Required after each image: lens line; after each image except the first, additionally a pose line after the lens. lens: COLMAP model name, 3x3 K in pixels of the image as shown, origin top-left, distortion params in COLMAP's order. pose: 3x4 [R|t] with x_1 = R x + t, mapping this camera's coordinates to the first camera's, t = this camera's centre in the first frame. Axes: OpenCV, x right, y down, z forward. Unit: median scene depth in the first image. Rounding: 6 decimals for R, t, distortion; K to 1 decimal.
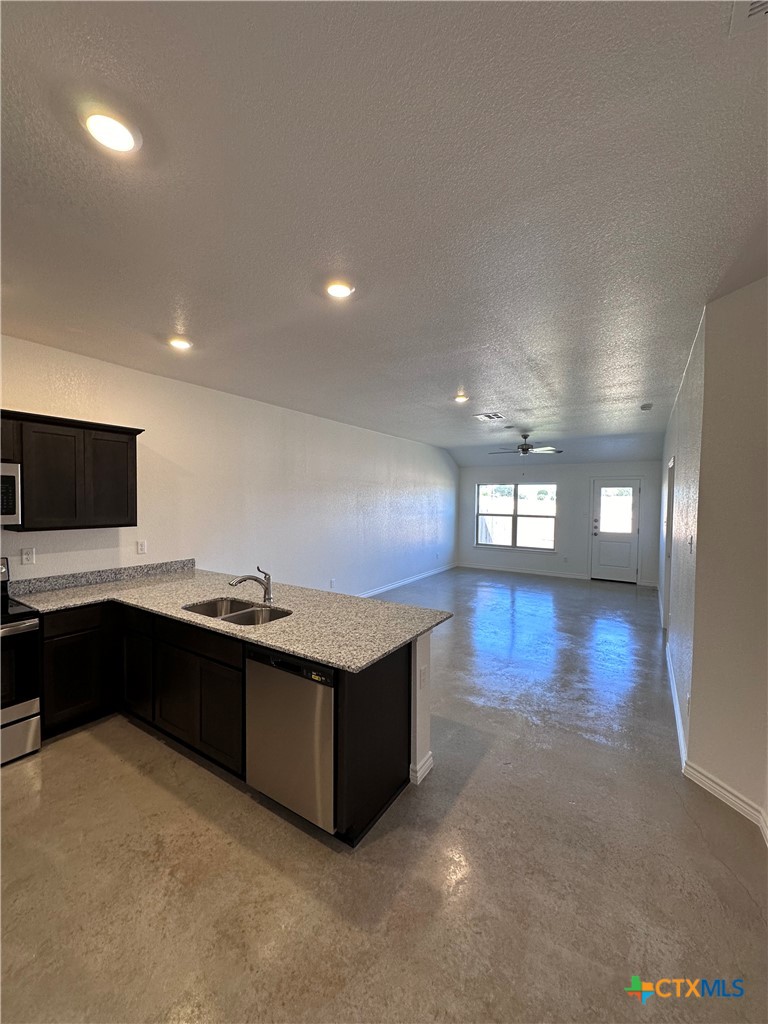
lens RADIAL K [[407.8, 0, 384.7], [0, 407.8, 511.7], [0, 0, 1]] dist [-0.003054, 0.000614]
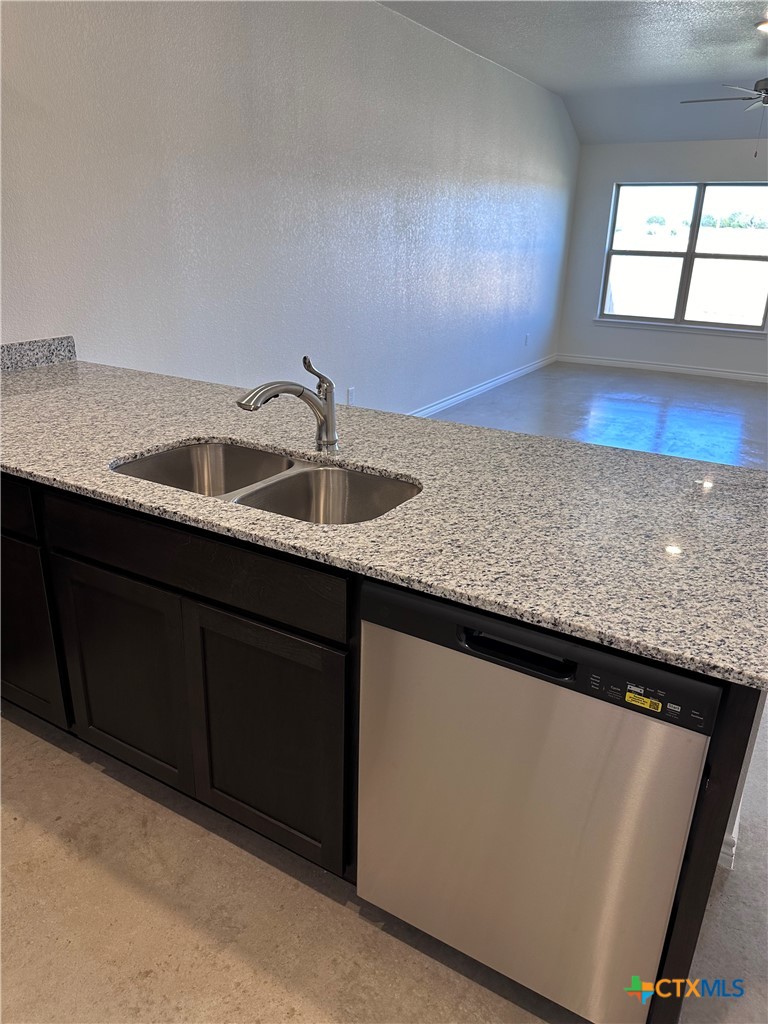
lens RADIAL K [[717.8, 0, 381.2], [0, 717.8, 510.3], [0, 0, 1]] dist [0.073425, -0.101760]
pose [[0.999212, -0.000700, 0.039688, -0.249029], [-0.012478, 0.943622, 0.330789, 0.046300], [-0.037682, -0.331024, 0.942870, 0.319020]]
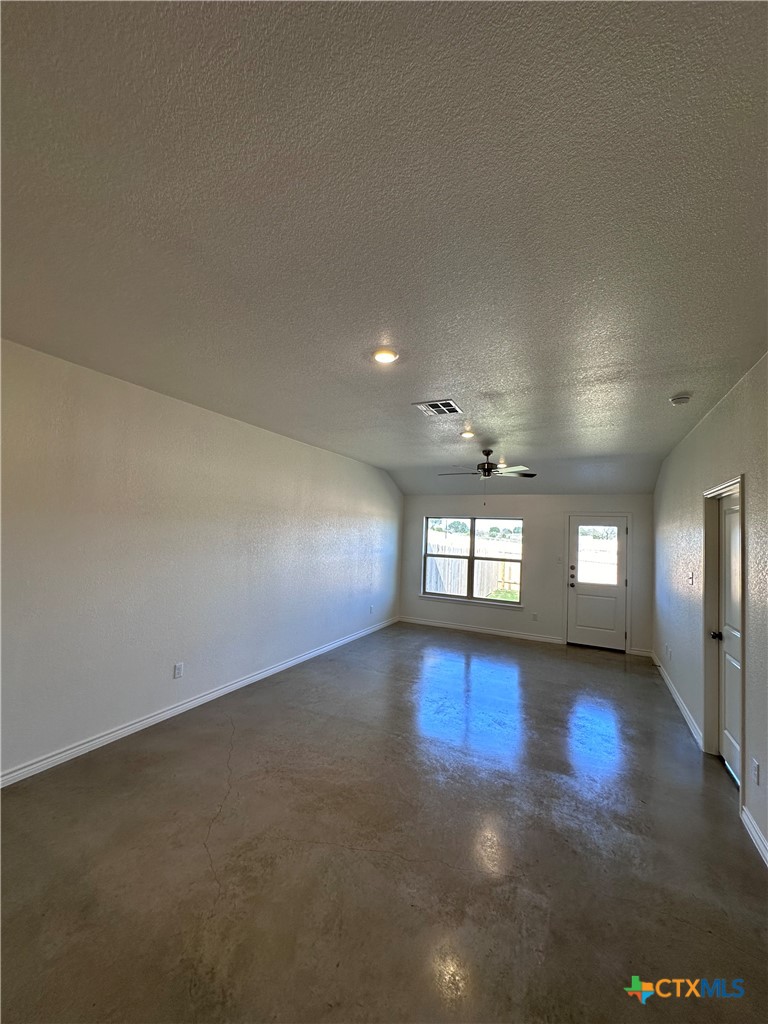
lens RADIAL K [[407.8, 0, 384.7], [0, 407.8, 511.7], [0, 0, 1]] dist [-0.003054, 0.000614]
pose [[0.993882, 0.034230, 0.105006, 0.205388], [-0.025599, 0.996265, -0.082469, -0.030876], [-0.107436, 0.079276, 0.991046, 0.706537]]
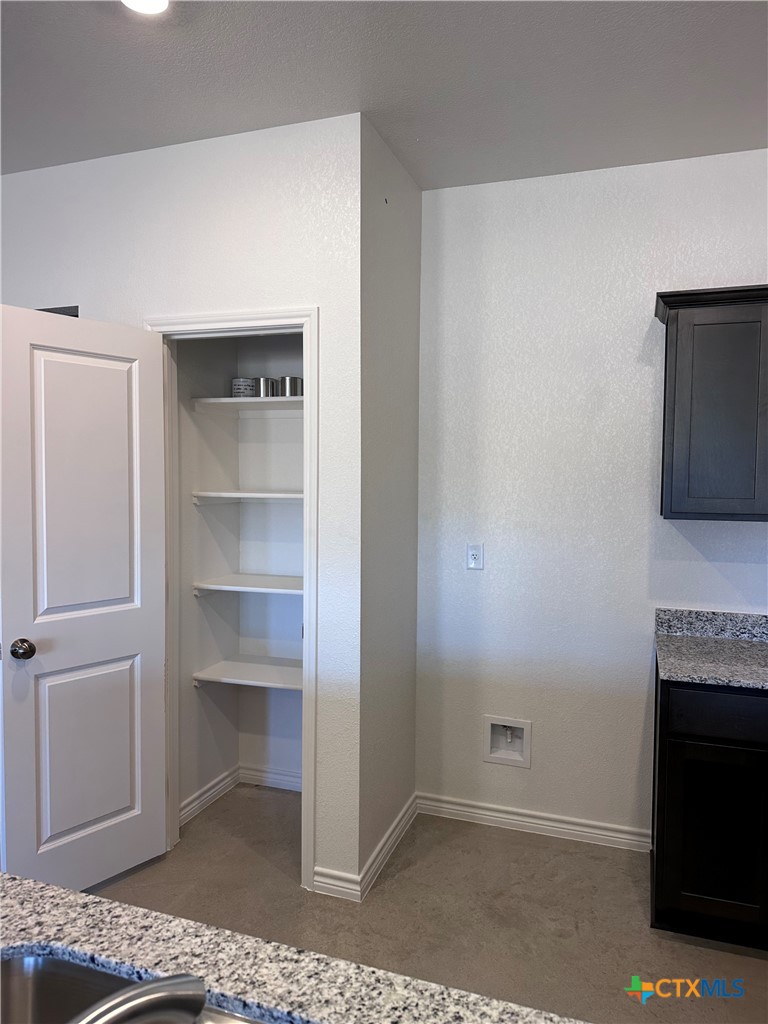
lens RADIAL K [[717.8, 0, 381.2], [0, 717.8, 510.3], [0, 0, 1]] dist [0.073425, -0.101760]
pose [[-0.973769, -0.009882, -0.227325, -0.342617], [-0.027391, 0.996882, 0.073999, -0.003572], [0.225885, 0.078285, -0.971003, 1.104262]]
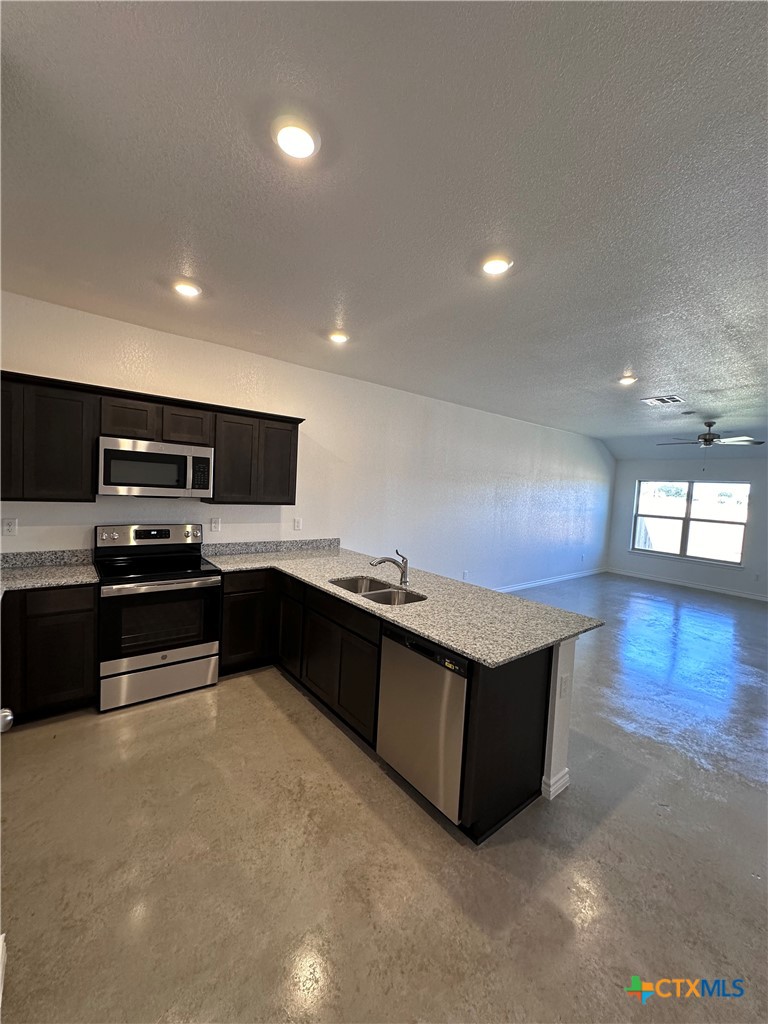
lens RADIAL K [[407.8, 0, 384.7], [0, 407.8, 511.7], [0, 0, 1]] dist [-0.003054, 0.000614]
pose [[0.946268, 0.059599, -0.317846, -0.015430], [-0.053002, 0.998162, 0.029369, 0.008589], [0.319012, -0.010945, 0.947688, 0.010023]]
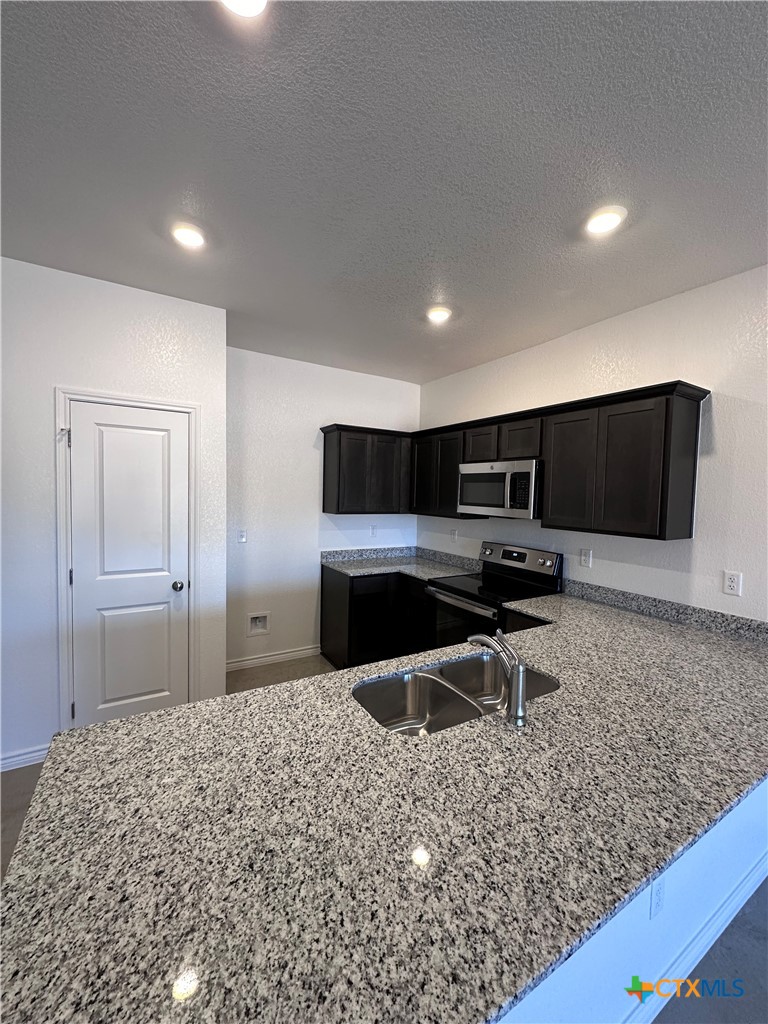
lens RADIAL K [[407.8, 0, 384.7], [0, 407.8, 511.7], [0, 0, 1]] dist [-0.003054, 0.000614]
pose [[-0.443593, 0.021362, -0.895974, 0.157190], [-0.057622, 0.996968, 0.052298, -0.017812], [0.894374, 0.074827, -0.441017, 1.003071]]
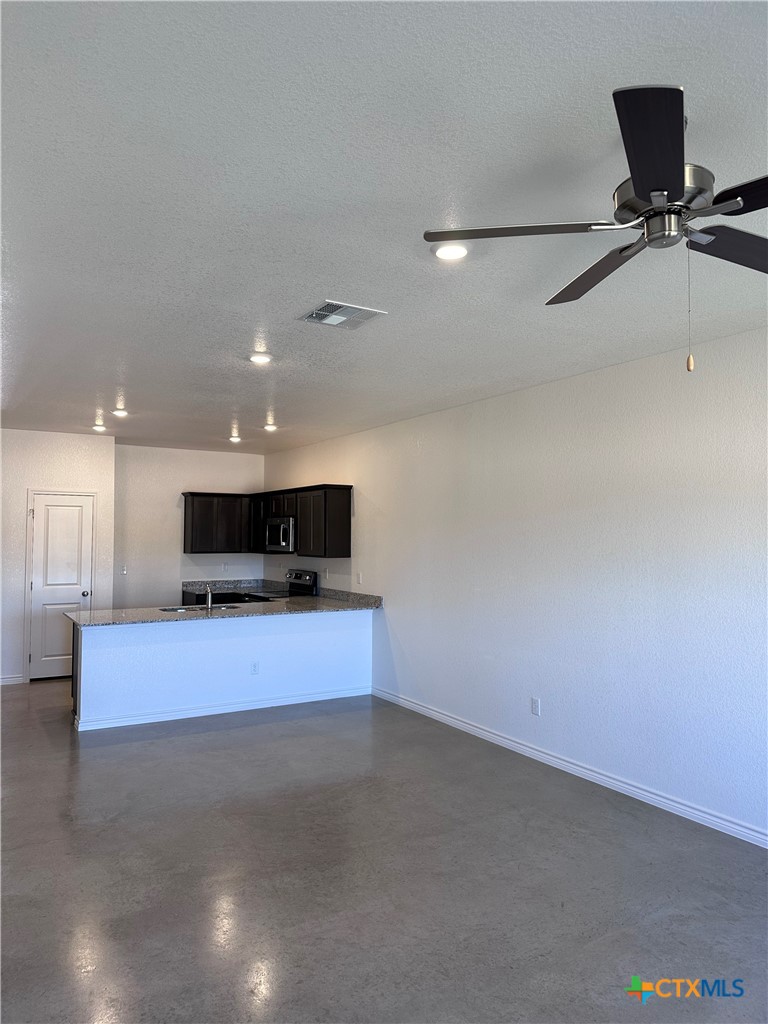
lens RADIAL K [[711.7, 0, 386.7], [0, 711.7, 503.5], [0, 0, 1]] dist [0.096511, -0.133798]
pose [[-0.442920, -0.051907, -0.895057, 1.536873], [-0.037739, 0.998517, -0.039232, -0.063812], [0.895767, 0.016401, -0.444222, 2.468354]]
